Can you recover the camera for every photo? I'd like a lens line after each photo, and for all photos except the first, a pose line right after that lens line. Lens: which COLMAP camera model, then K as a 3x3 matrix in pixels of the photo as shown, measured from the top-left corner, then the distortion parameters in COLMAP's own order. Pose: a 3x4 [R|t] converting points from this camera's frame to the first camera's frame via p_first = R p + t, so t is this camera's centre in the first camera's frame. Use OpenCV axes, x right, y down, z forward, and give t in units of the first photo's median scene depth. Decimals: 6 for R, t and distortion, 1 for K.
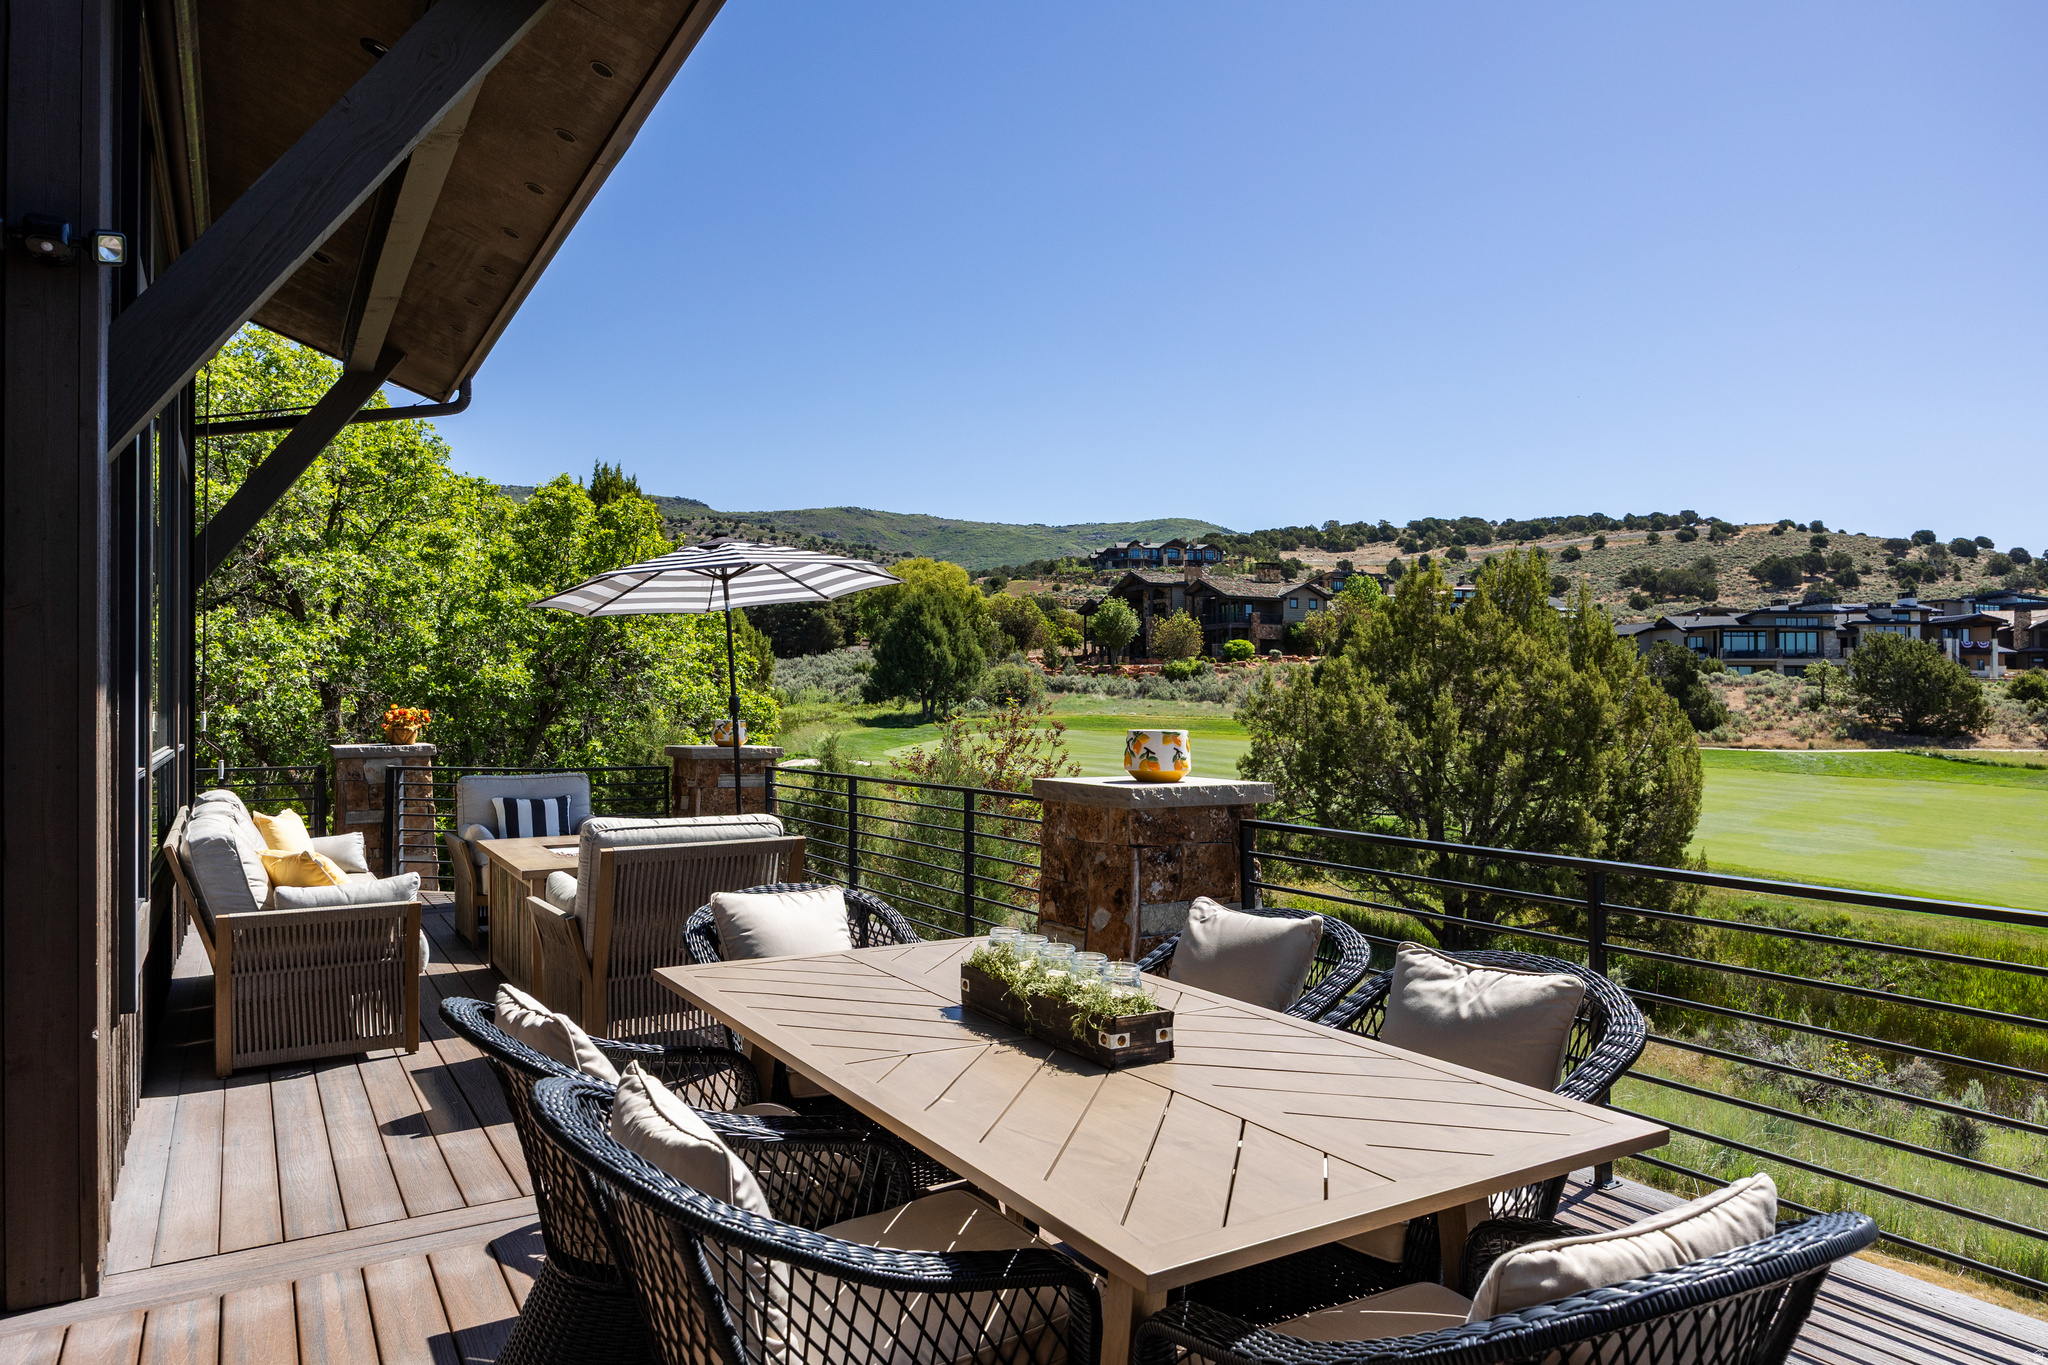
lens RADIAL K [[1315.5, 0, 1006.5], [0, 1315.5, 690.0], [0, 0, 1]] dist [-0.007195, 0.004183]
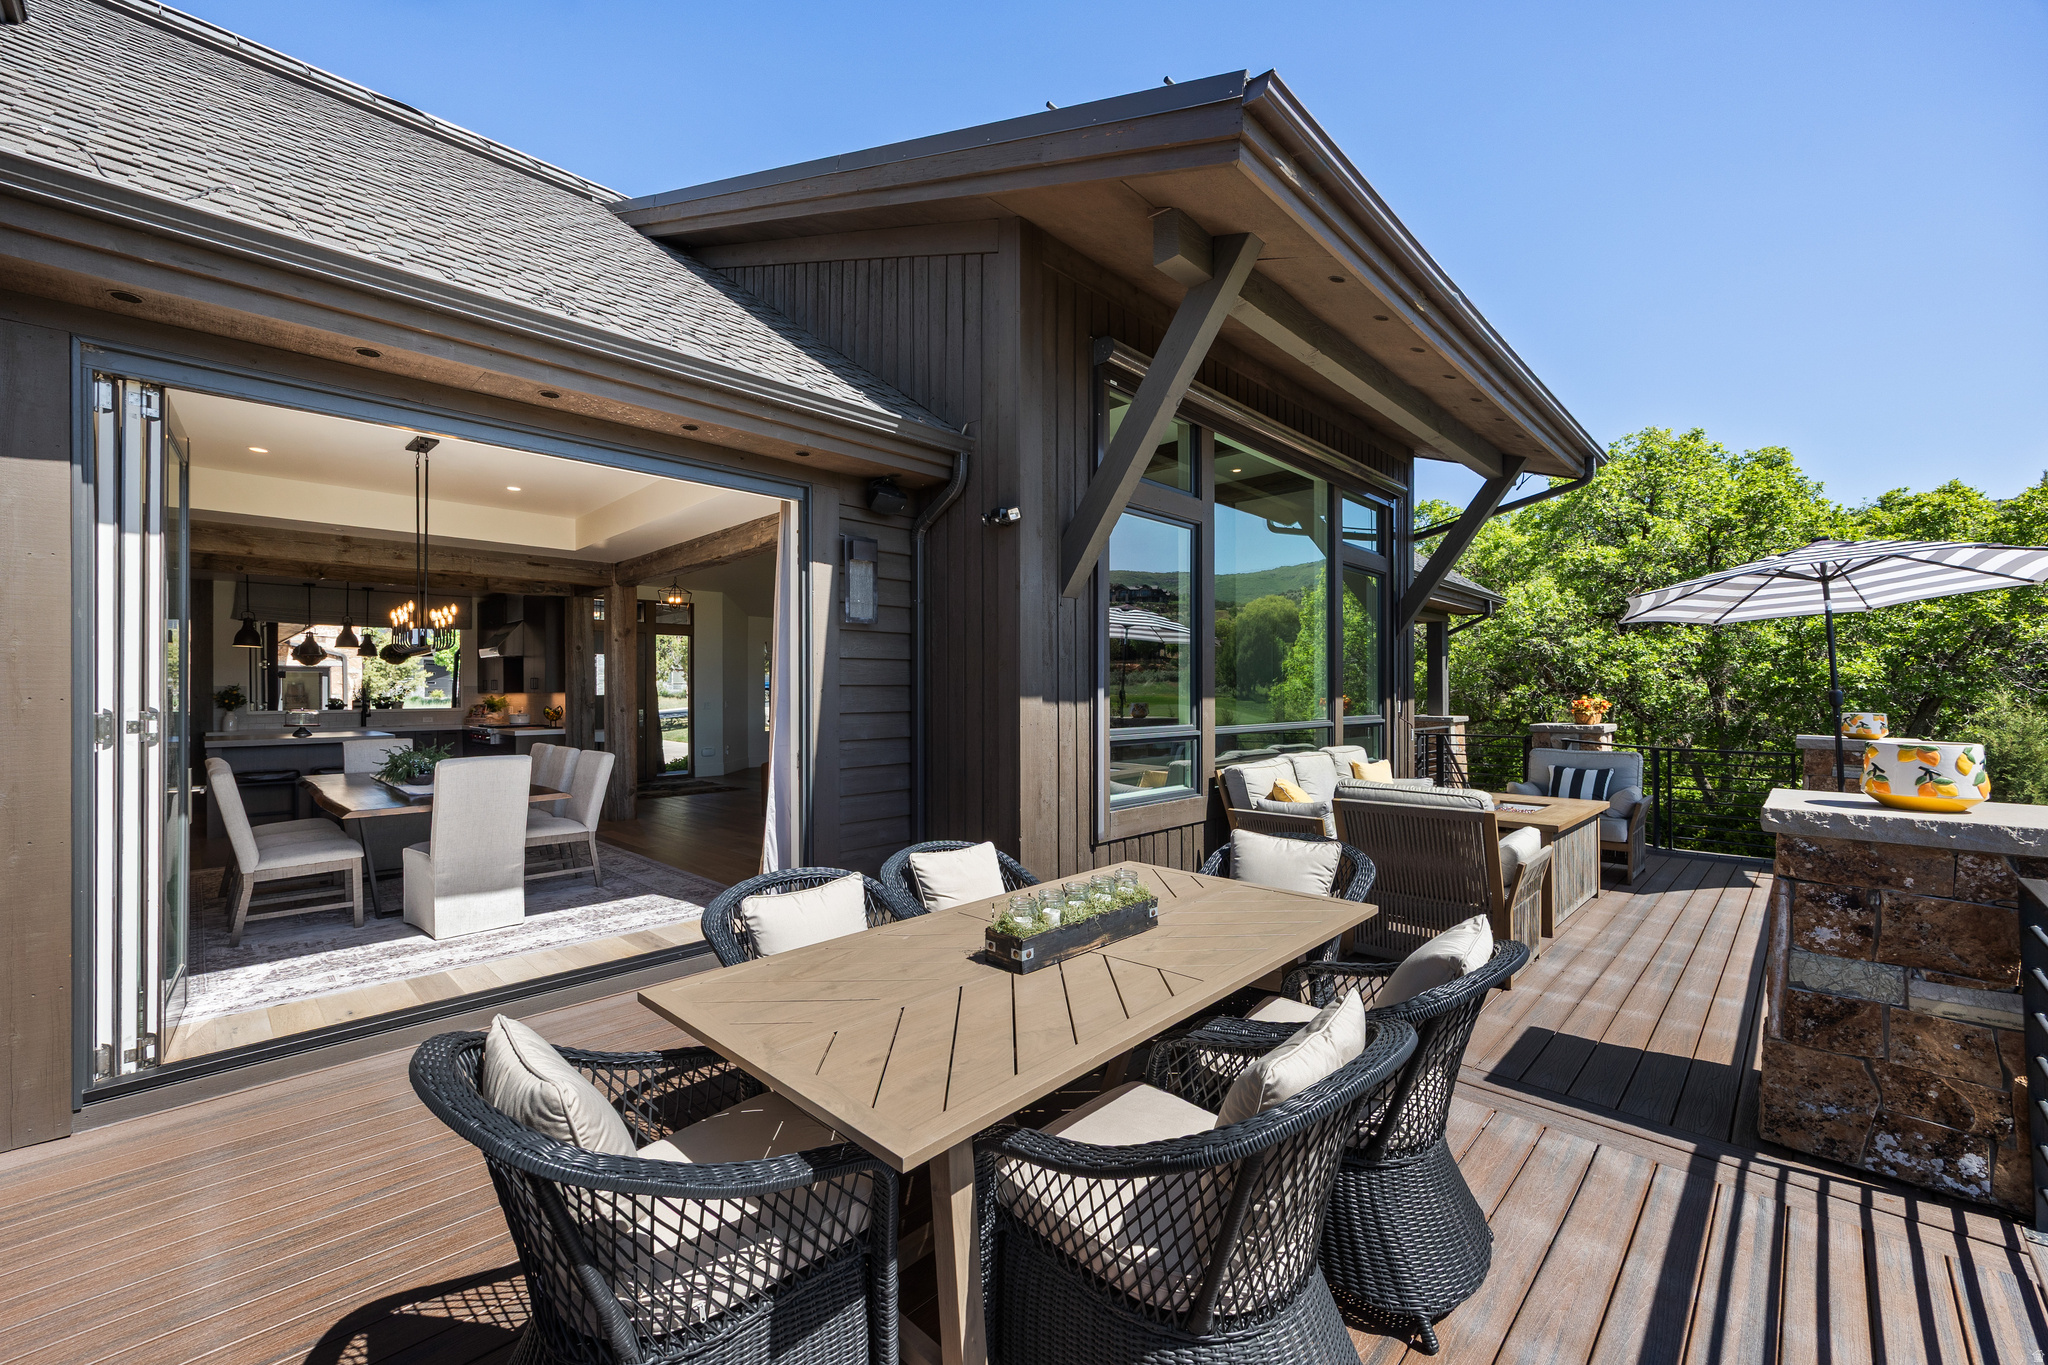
lens RADIAL K [[811.8, 0, 1021.4], [0, 811.8, 691.4], [0, 0, 1]] dist [-0.002692, -0.000400]
pose [[0.264963, 0.001571, -0.964257, 0.084731], [0.009165, 0.999949, 0.004148, -0.001323], [0.964215, -0.009937, 0.264935, 0.070643]]
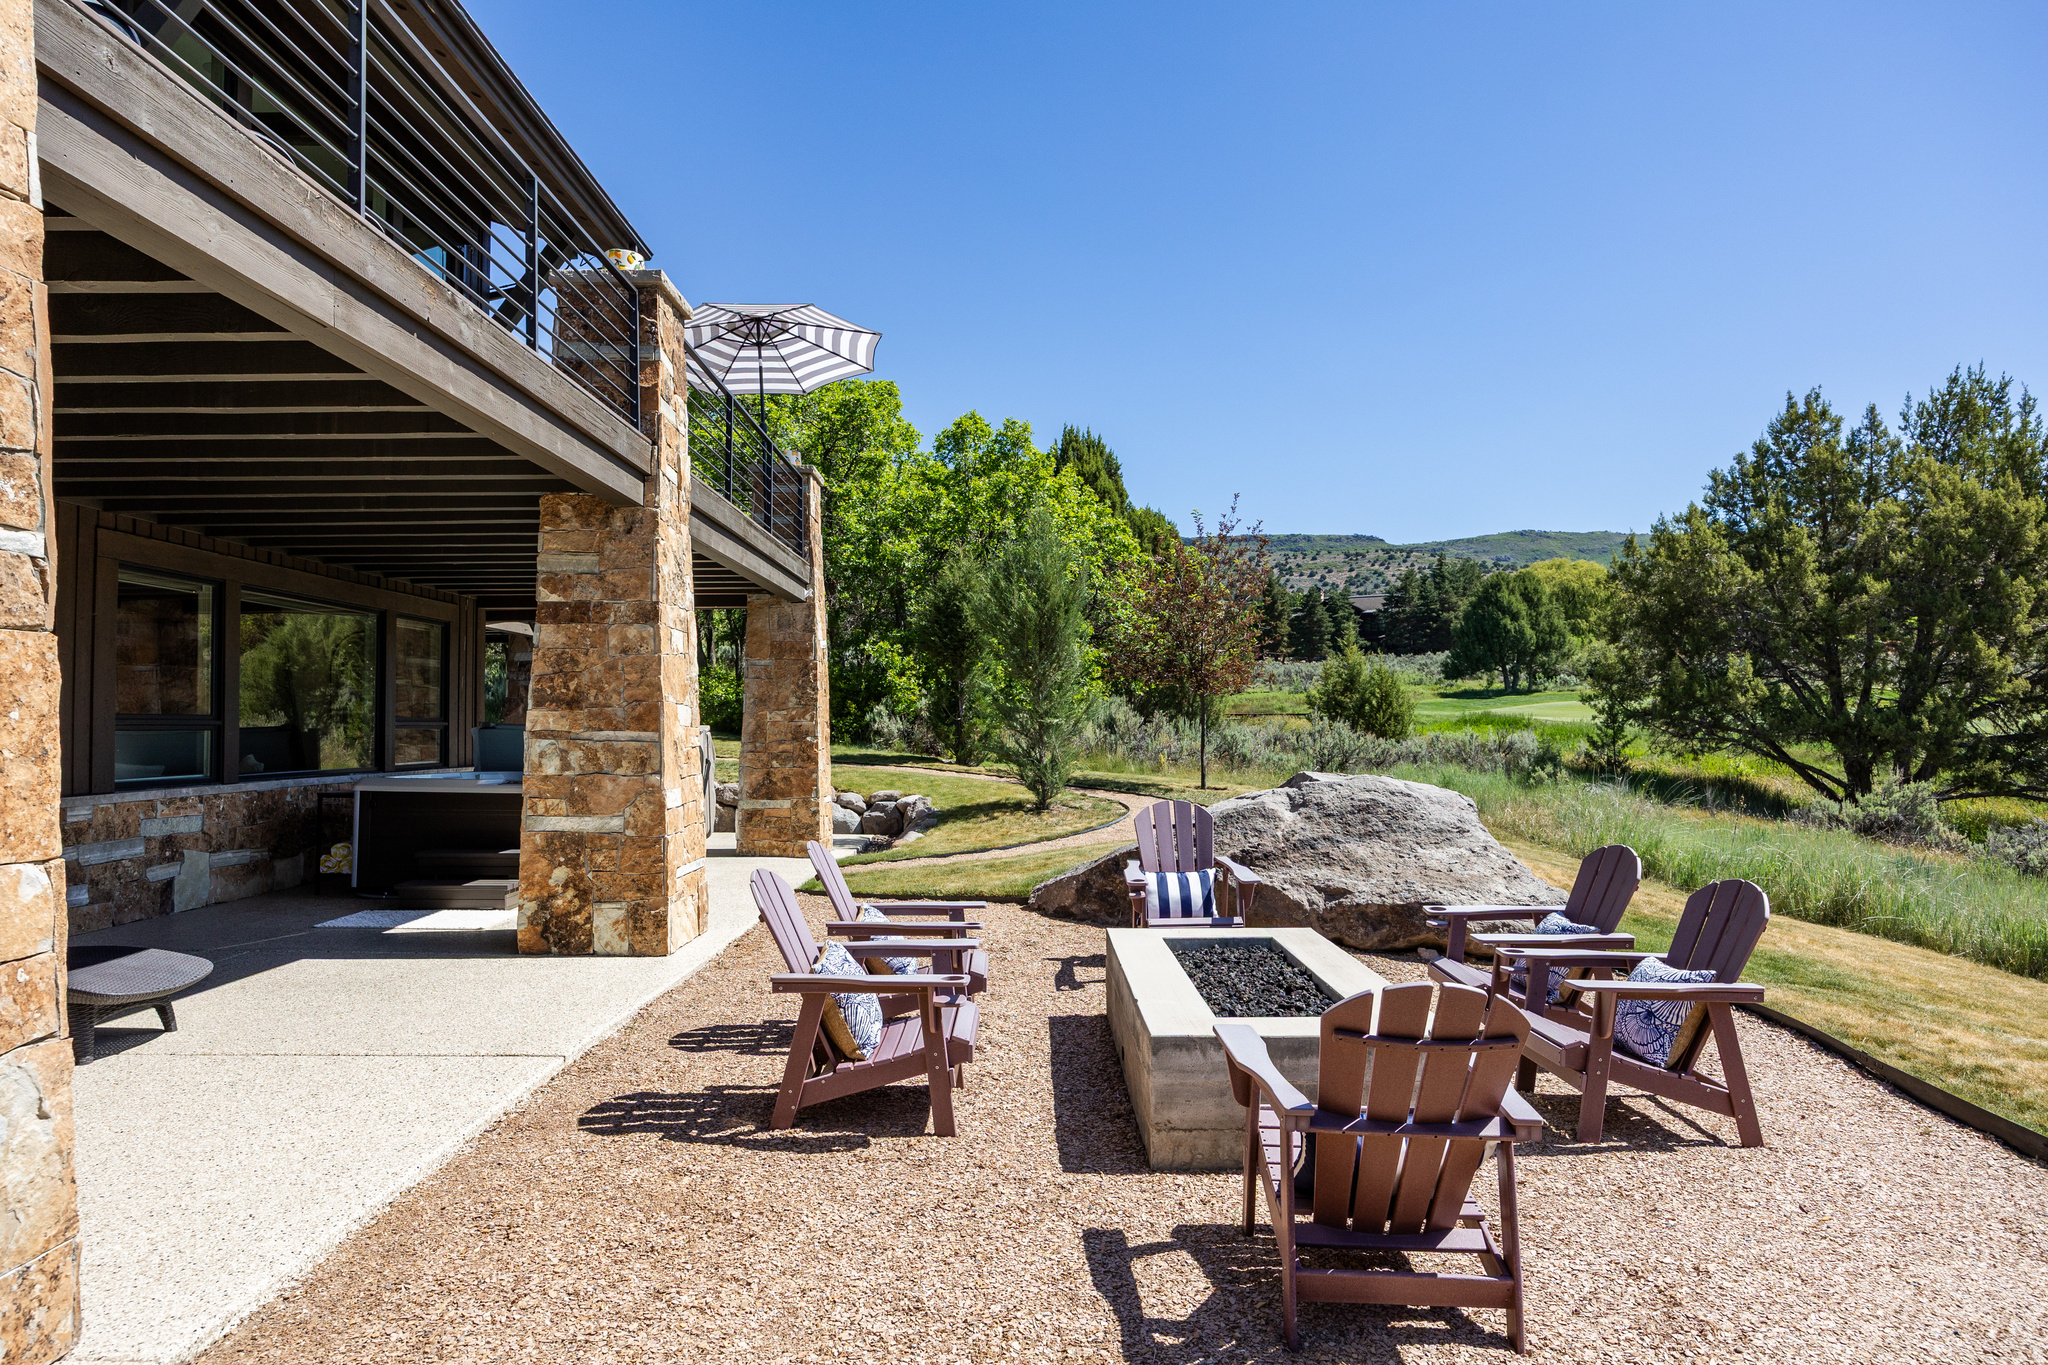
lens RADIAL K [[1180.6, 0, 1003.4], [0, 1180.6, 703.0], [0, 0, 1]] dist [-0.009169, -0.001368]
pose [[0.860247, -0.012180, -0.509732, 0.242634], [0.009508, 0.999924, -0.007848, 0.116017], [0.509789, 0.001905, 0.860298, 0.001510]]
